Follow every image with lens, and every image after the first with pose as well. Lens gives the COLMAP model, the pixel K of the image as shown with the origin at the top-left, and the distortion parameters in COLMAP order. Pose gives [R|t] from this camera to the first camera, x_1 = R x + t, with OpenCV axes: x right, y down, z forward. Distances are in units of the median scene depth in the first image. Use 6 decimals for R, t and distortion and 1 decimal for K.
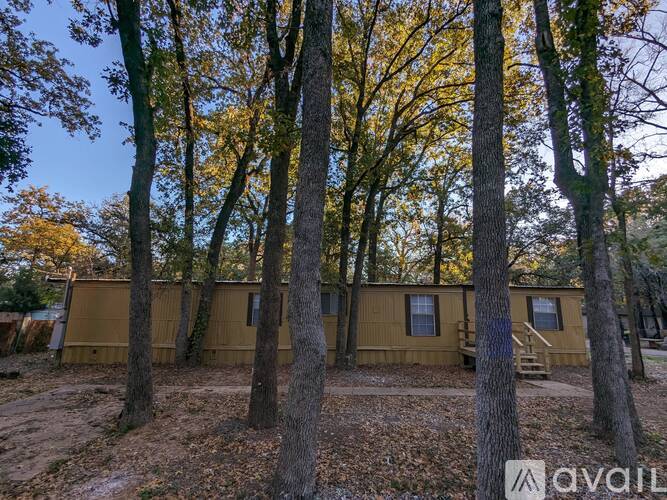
lens RADIAL K [[313.3, 0, 333.5], [0, 313.3, 250.0], [0, 0, 1]] dist [0.000158, -0.000168]
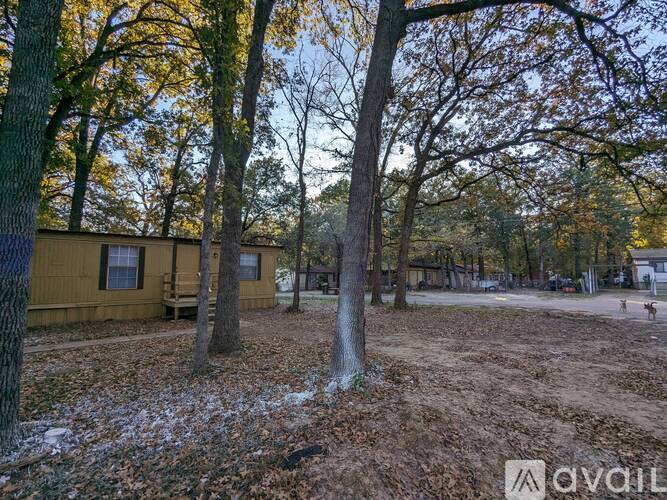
lens RADIAL K [[313.3, 0, 333.5], [0, 313.3, 250.0], [0, 0, 1]] dist [0.000158, -0.000168]
pose [[0.759240, 0.036972, 0.649759, 0.144621], [-0.111400, 0.991033, 0.073780, 0.019162], [-0.641205, -0.128400, 0.756551, -0.079013]]
